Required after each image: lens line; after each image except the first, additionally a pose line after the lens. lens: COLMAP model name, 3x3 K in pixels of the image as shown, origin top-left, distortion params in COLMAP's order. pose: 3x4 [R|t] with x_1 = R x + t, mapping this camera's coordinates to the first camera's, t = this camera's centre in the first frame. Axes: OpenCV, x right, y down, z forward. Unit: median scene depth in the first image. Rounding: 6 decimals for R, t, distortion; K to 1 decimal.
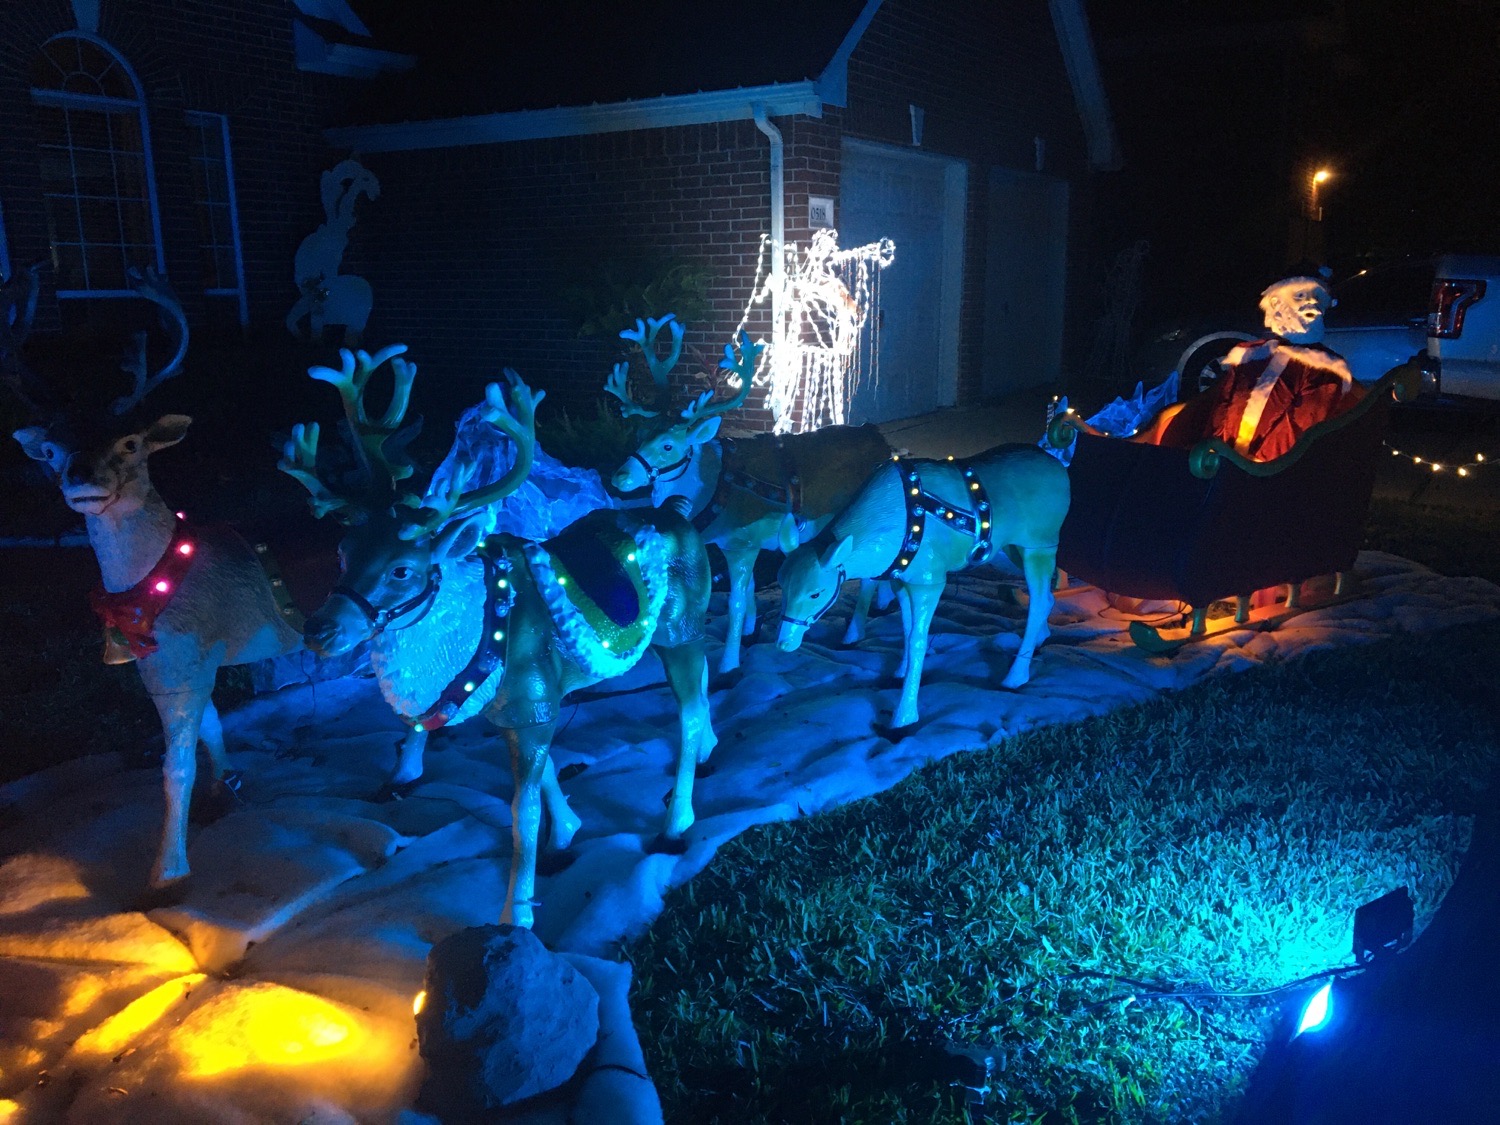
lens RADIAL K [[1255.0, 0, 750.0], [0, 1255.0, 562.5], [0, 0, 1]] dist [0.086640, -0.116776]
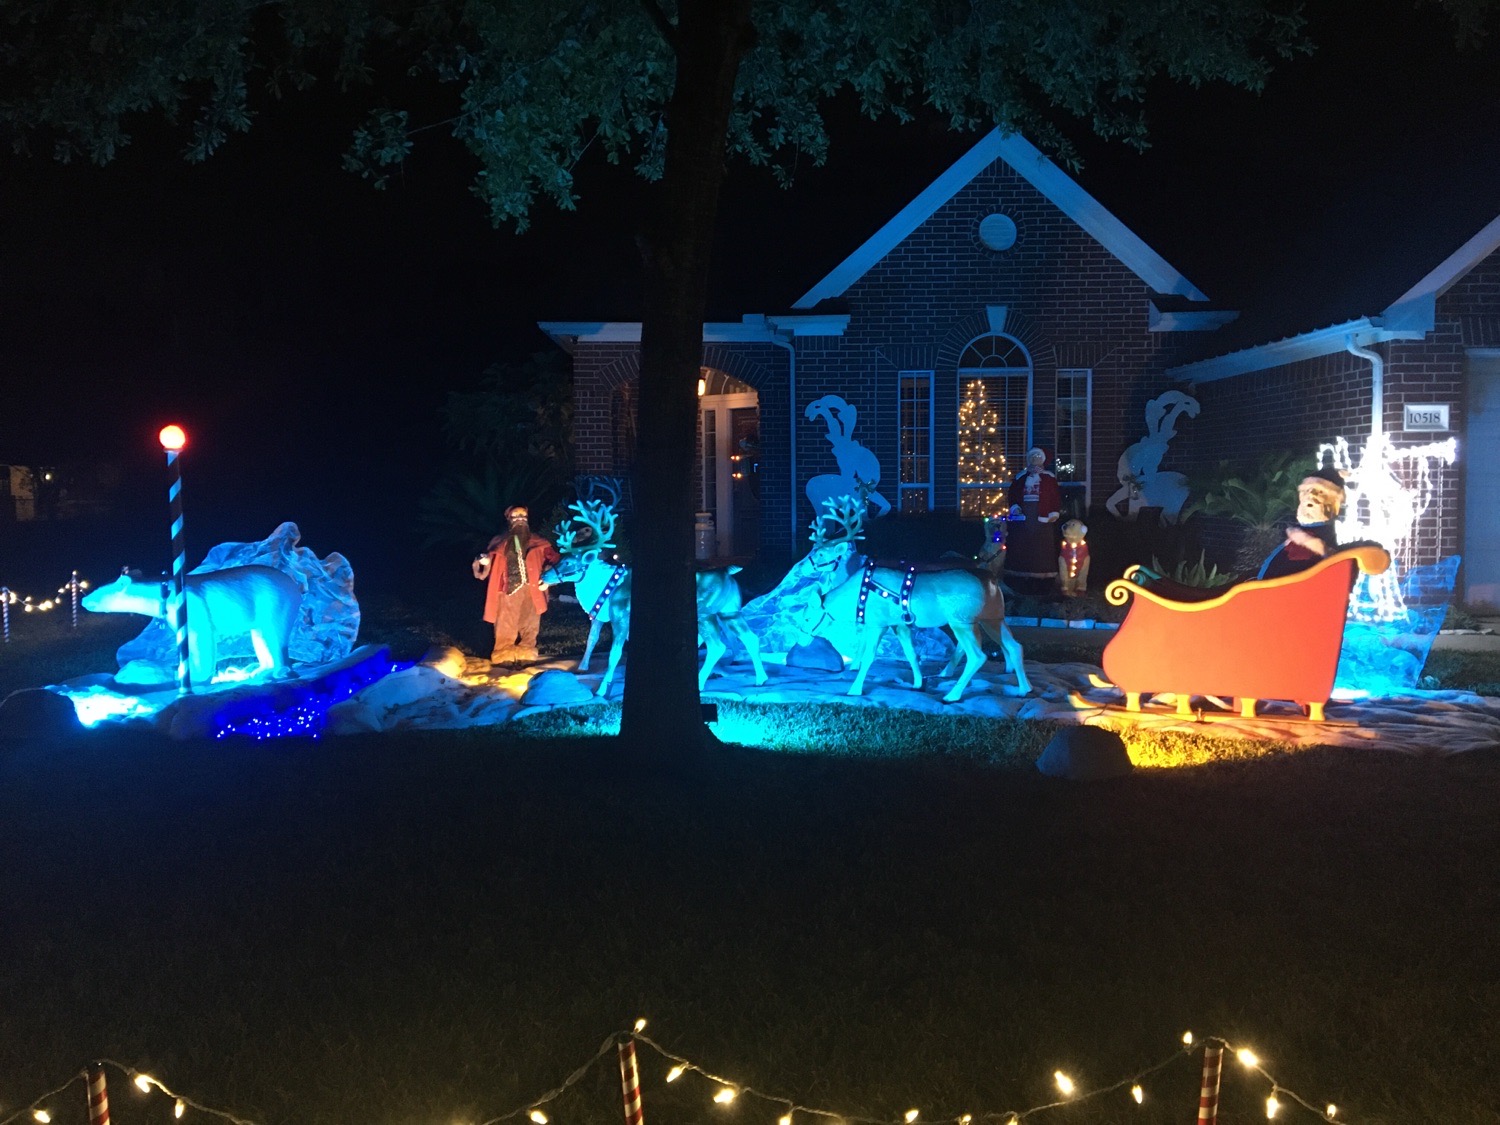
lens RADIAL K [[1255.0, 0, 750.0], [0, 1255.0, 562.5], [0, 0, 1]] dist [0.086640, -0.116776]
pose [[0.537916, 0.058159, -0.840990, 2.275186], [-0.180505, 0.982426, -0.047515, 0.061455], [0.823446, 0.177362, 0.538961, -0.345878]]
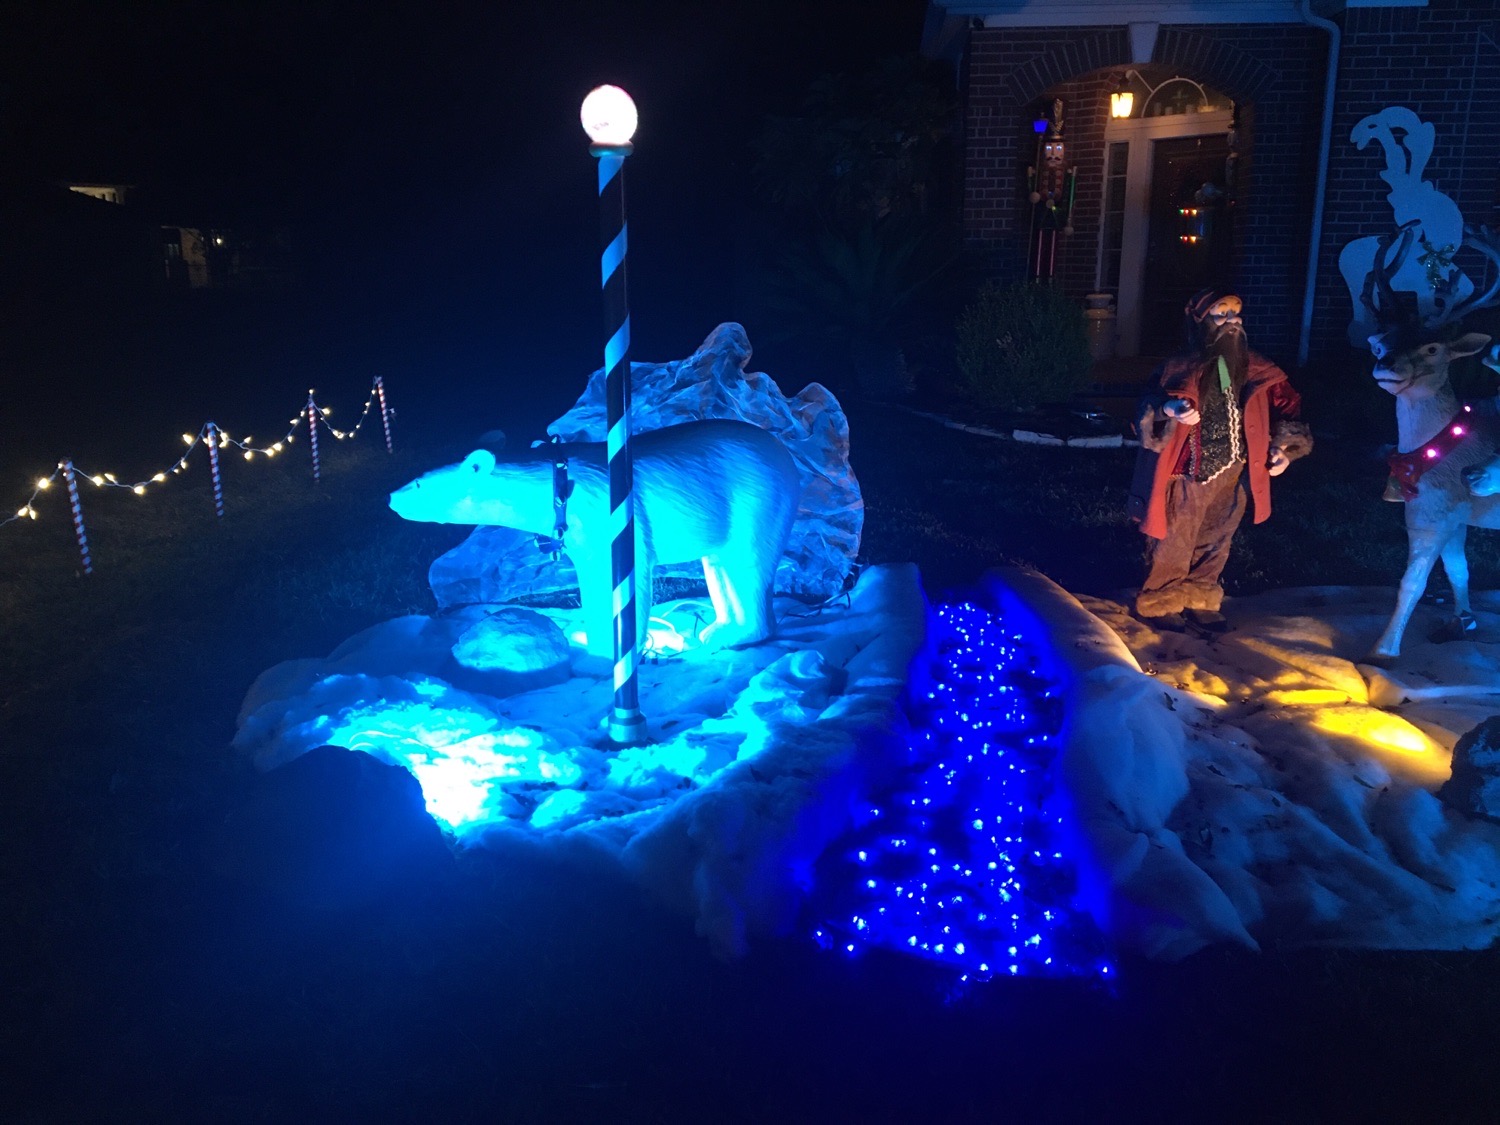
lens RADIAL K [[1248.1, 0, 755.7], [0, 1248.1, 574.8], [0, 0, 1]] dist [0.054431, -0.065531]
pose [[0.445949, 0.229747, -0.865070, 0.437449], [-0.197235, 0.967962, 0.155397, 0.078082], [0.873056, 0.101323, 0.476976, -0.308757]]
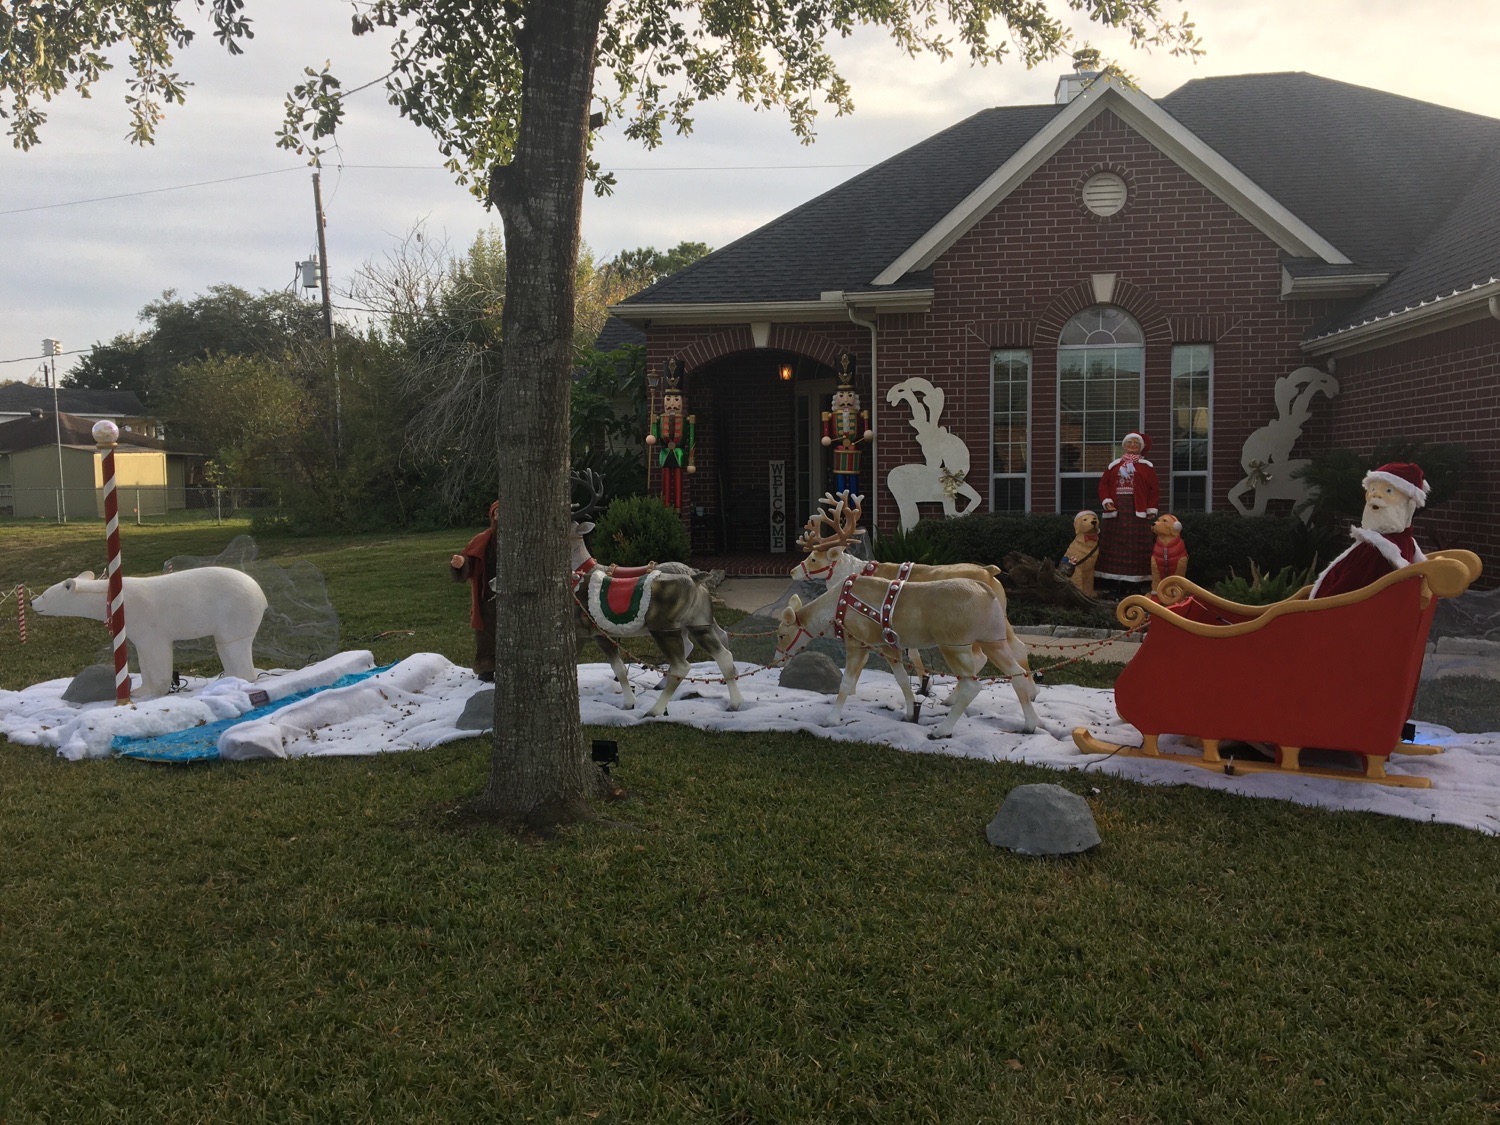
lens RADIAL K [[1248.1, 0, 755.7], [0, 1248.1, 574.8], [0, 0, 1]] dist [0.054431, -0.065531]
pose [[0.415016, 0.078537, -0.906418, 2.150034], [-0.190075, 0.981768, -0.001962, -0.067024], [0.889738, 0.173102, 0.422377, 0.194095]]
